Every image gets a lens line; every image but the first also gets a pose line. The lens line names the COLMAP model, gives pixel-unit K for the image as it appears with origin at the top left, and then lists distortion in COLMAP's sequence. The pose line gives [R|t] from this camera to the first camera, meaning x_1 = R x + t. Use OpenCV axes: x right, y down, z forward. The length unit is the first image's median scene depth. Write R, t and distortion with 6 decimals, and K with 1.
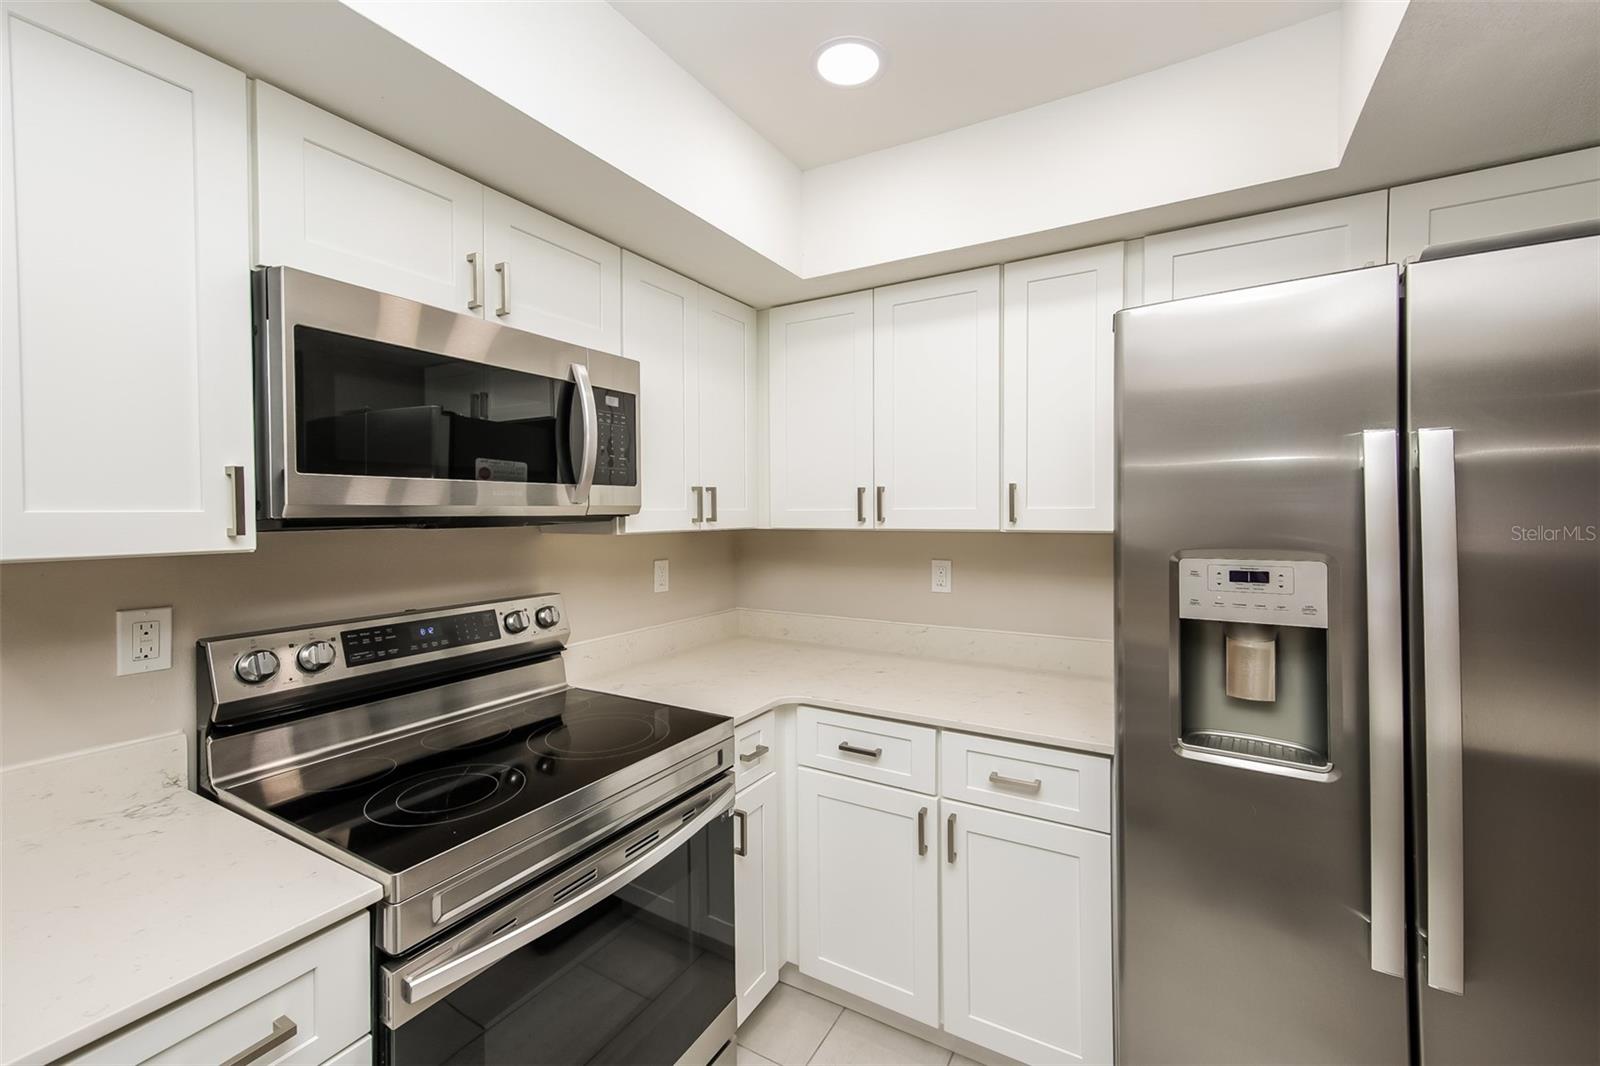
lens RADIAL K [[673.8, 0, 805.6], [0, 673.8, 514.3], [0, 0, 1]] dist [0.075941, 0.000007]
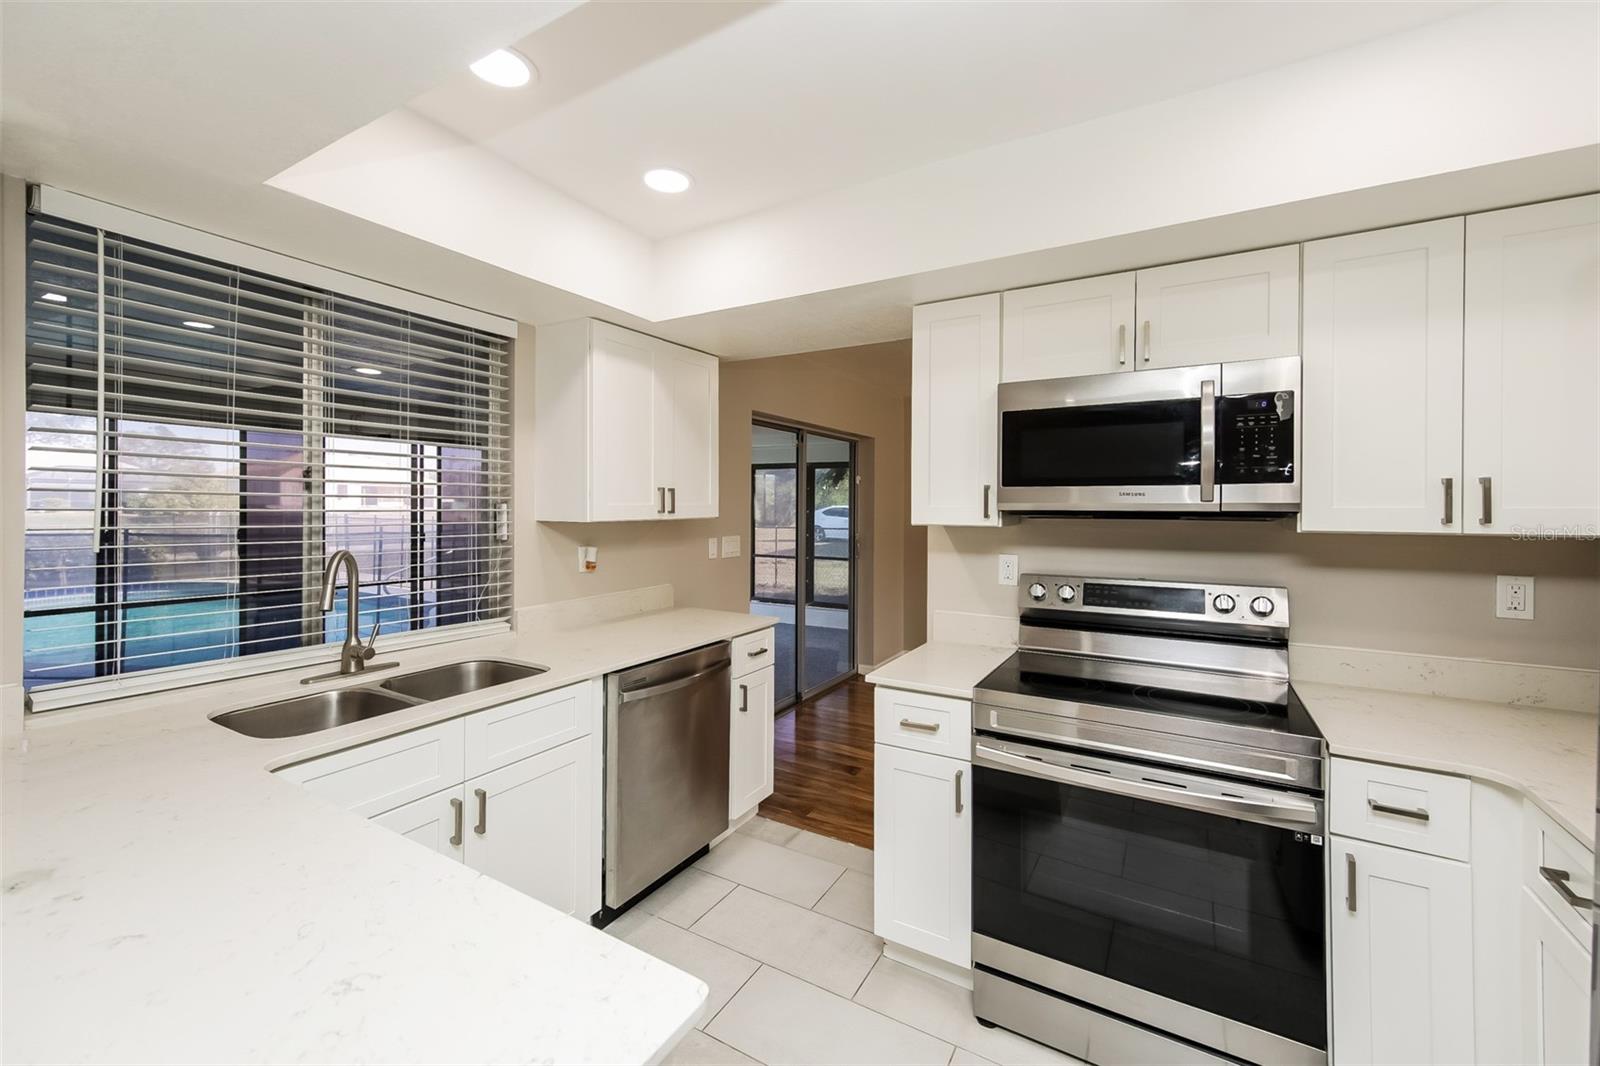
lens RADIAL K [[633.0, 0, 808.3], [0, 633.0, 509.8], [0, 0, 1]] dist [0.000349, 0.000032]
pose [[-0.002638, 0.000886, -0.999996, 0.745671], [-0.015259, 0.999883, 0.000926, 0.007586], [0.999880, 0.015261, -0.002624, 0.335901]]
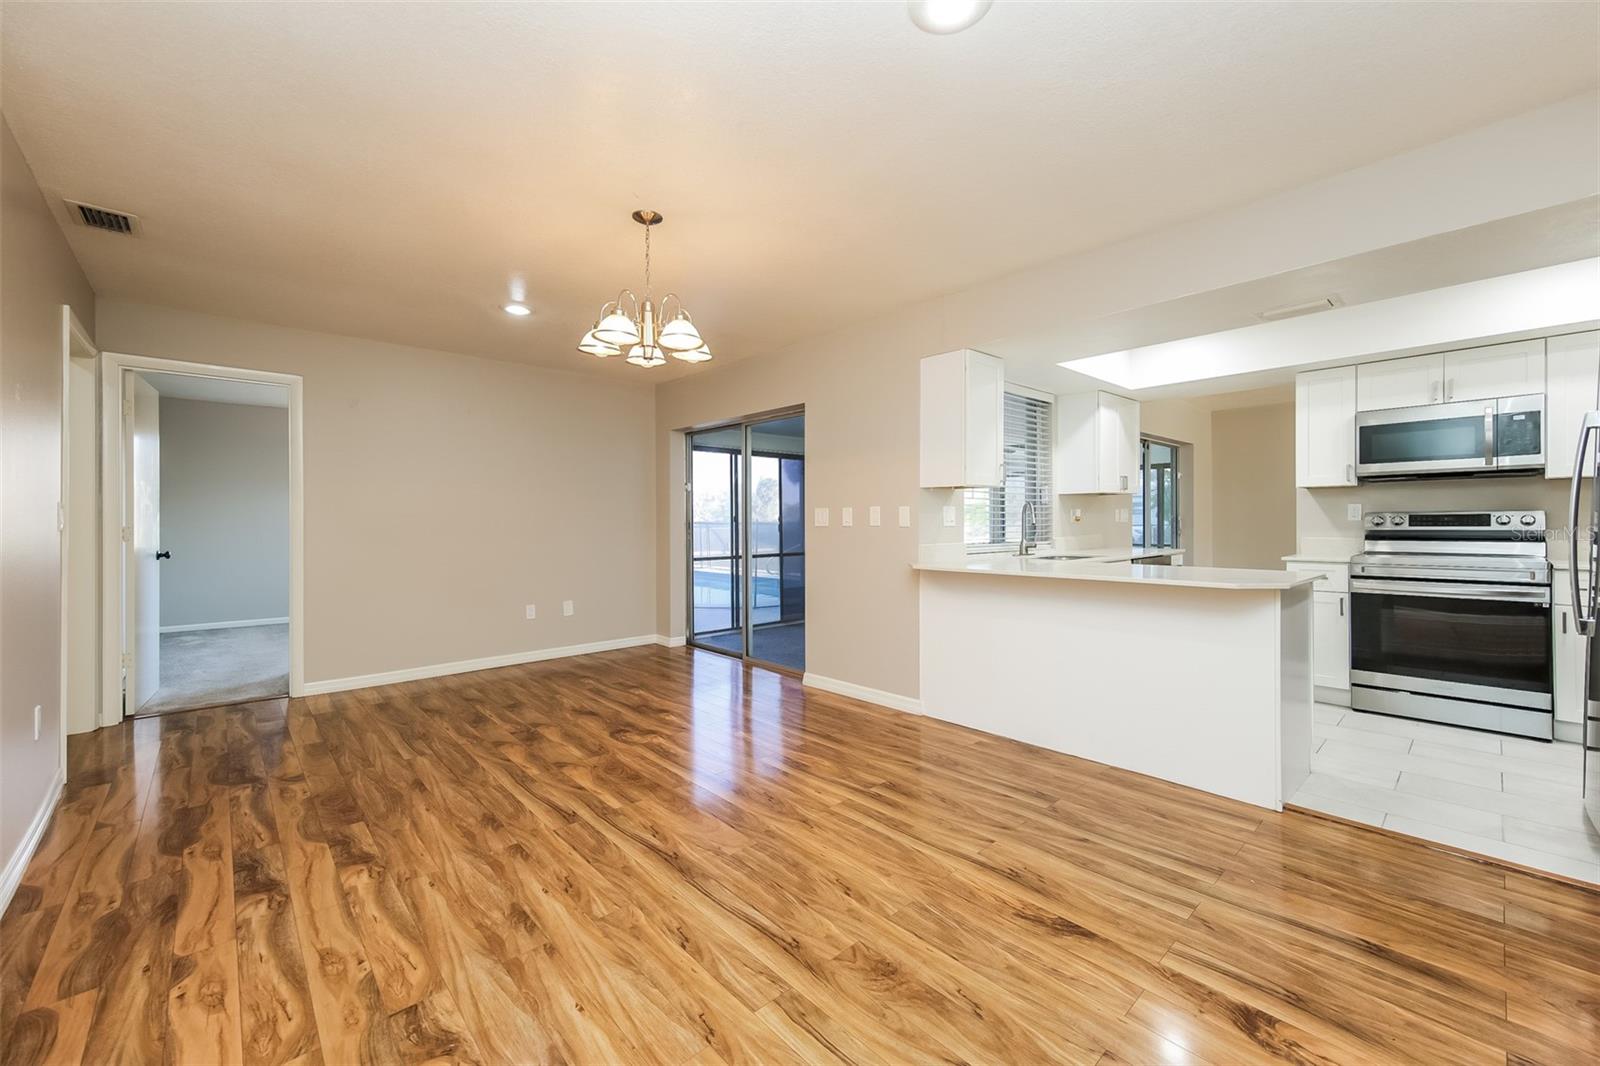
lens RADIAL K [[634.0, 0, 797.0], [0, 634.0, 526.8], [0, 0, 1]] dist [0.000907, 0.000214]
pose [[-0.306077, 0.004829, -0.951995, 2.565978], [-0.003989, 0.999972, 0.006355, 0.199069], [0.951999, 0.005743, -0.306049, -0.635069]]
